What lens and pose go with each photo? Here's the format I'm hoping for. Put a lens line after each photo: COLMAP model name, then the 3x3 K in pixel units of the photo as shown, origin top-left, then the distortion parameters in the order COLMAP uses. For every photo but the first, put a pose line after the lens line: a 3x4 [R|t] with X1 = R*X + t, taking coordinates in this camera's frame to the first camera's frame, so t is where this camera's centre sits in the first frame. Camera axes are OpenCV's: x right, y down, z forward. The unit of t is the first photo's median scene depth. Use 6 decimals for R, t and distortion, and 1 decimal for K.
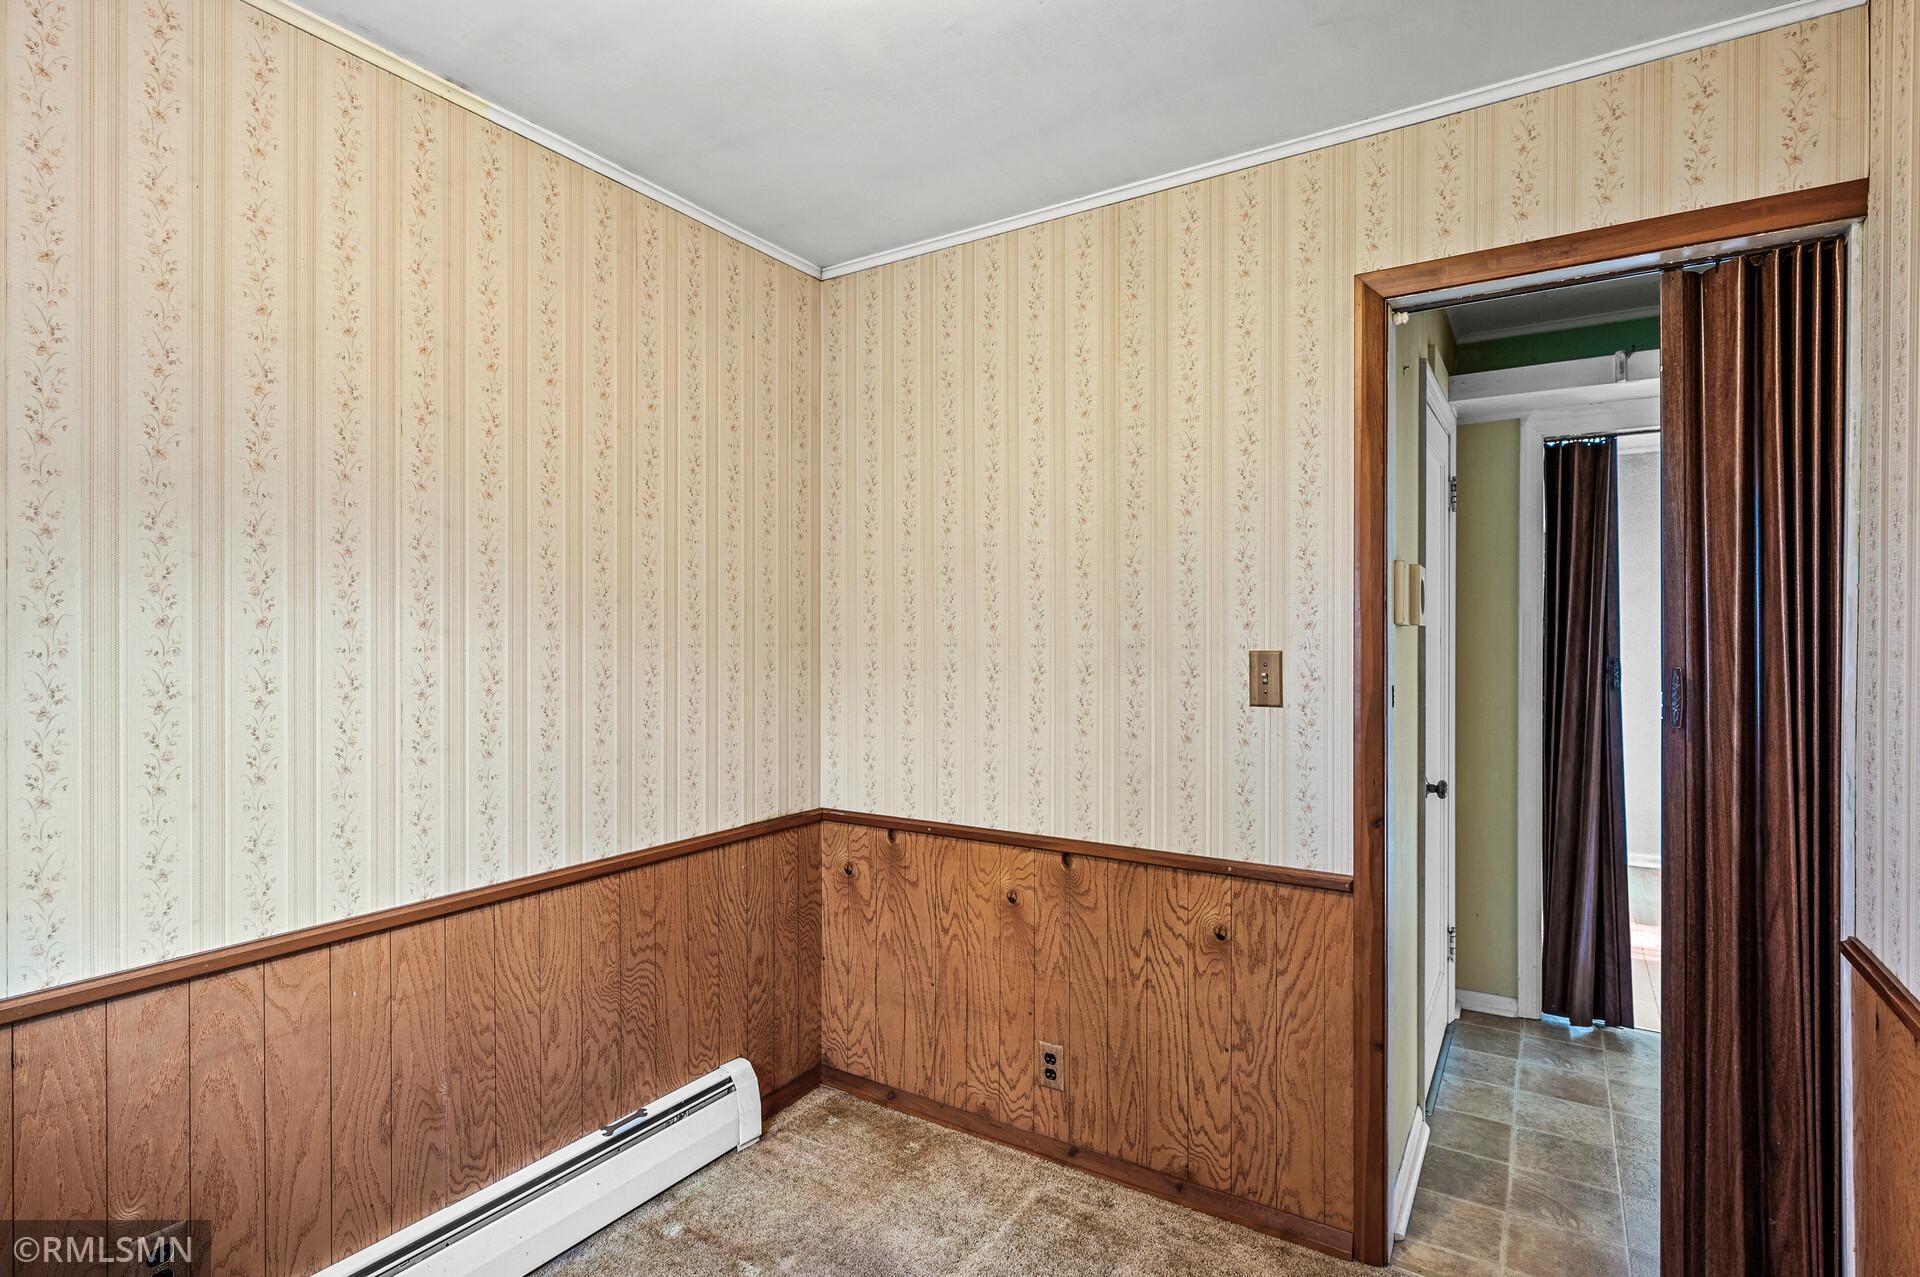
lens RADIAL K [[969.2, 0, 960.0], [0, 969.2, 638.5], [0, 0, 1]] dist [0.010361, 0.000338]
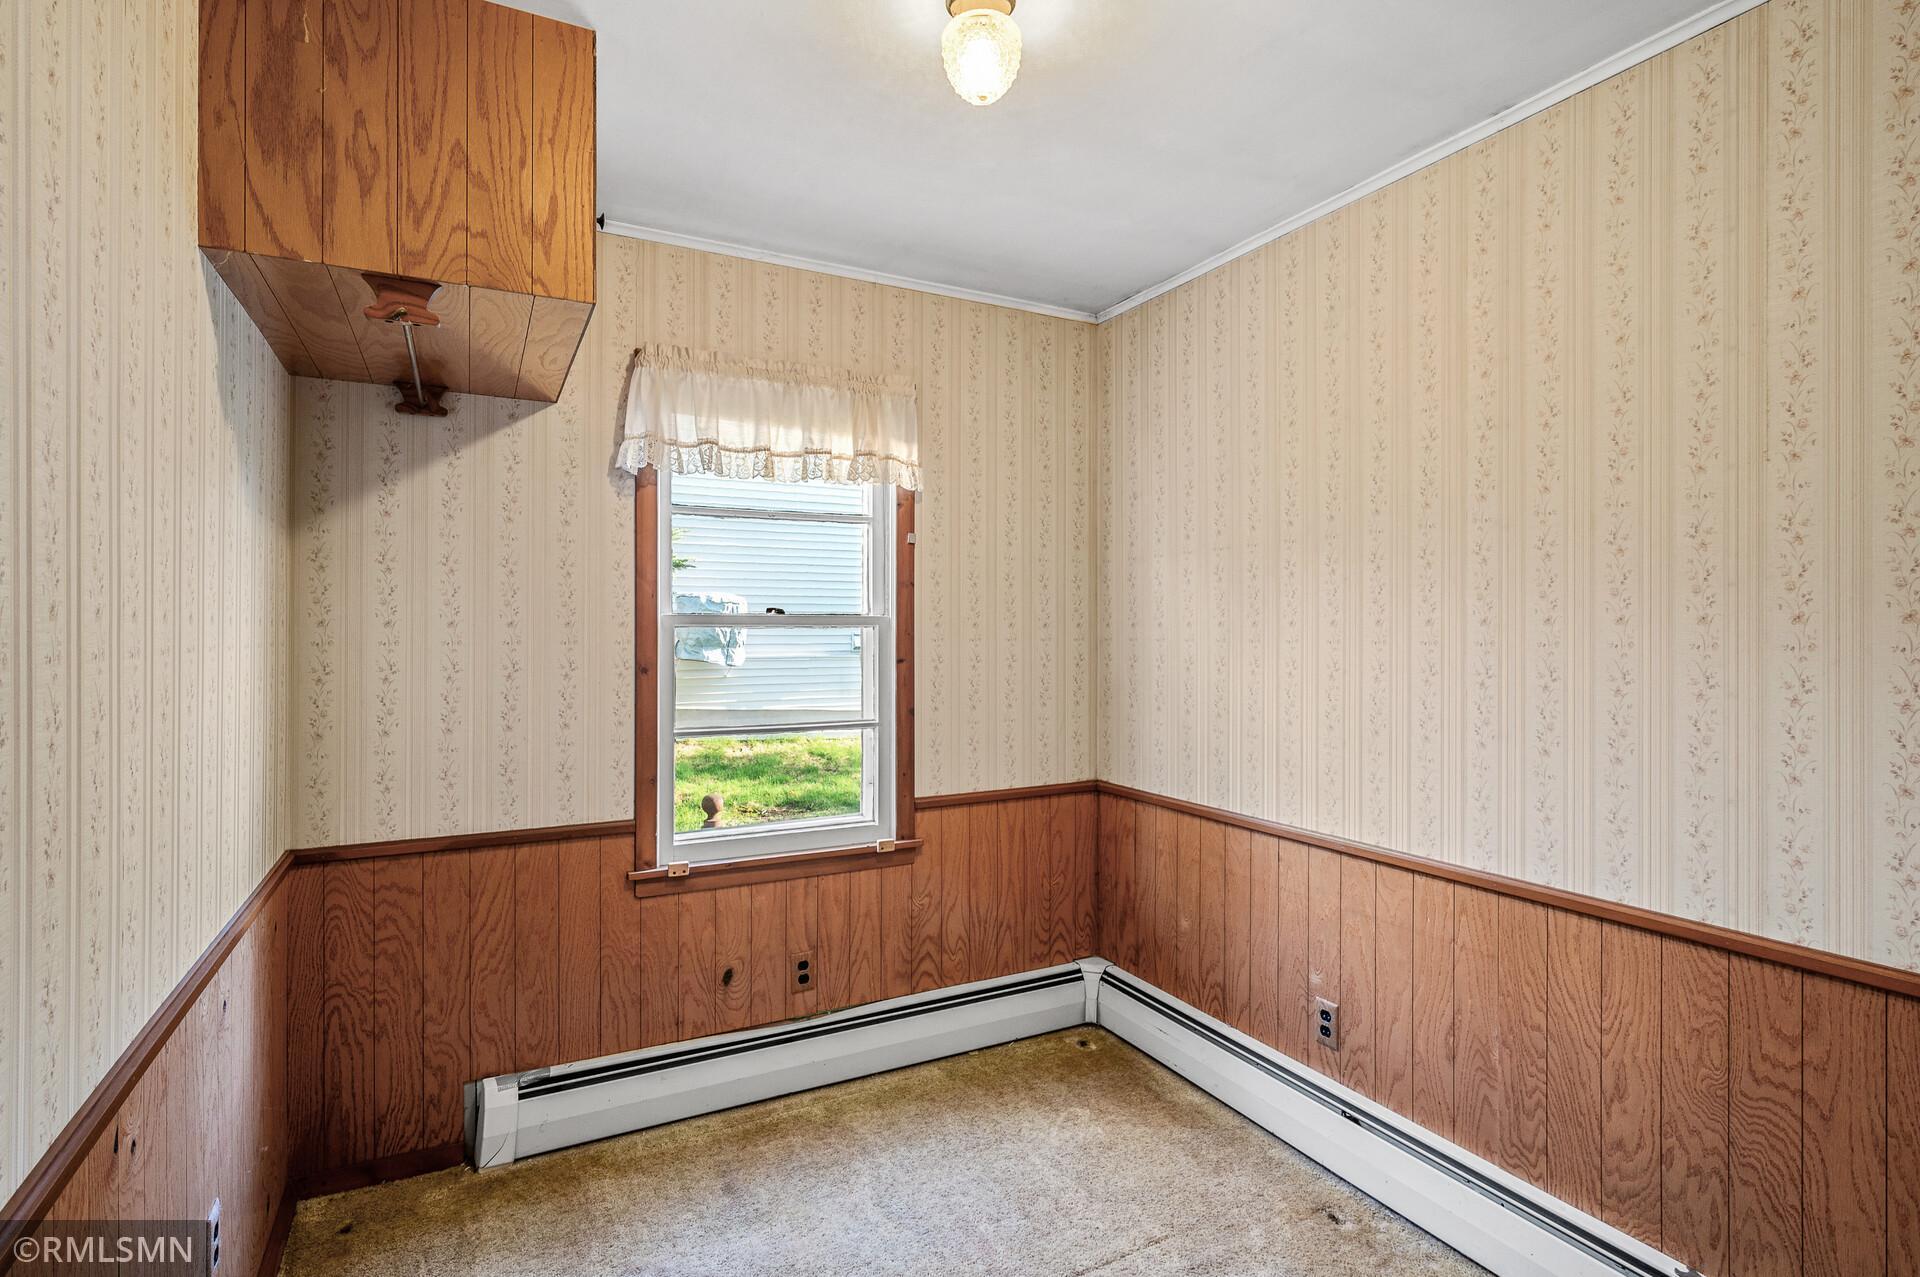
lens RADIAL K [[951.5, 0, 1021.5], [0, 951.5, 627.7], [0, 0, 1]] dist [0.003290, -0.000274]
pose [[-0.464072, -0.002998, -0.885793, 0.584449], [-0.002760, 0.999994, -0.001938, -0.003383], [0.885793, 0.001546, -0.464077, 0.929445]]
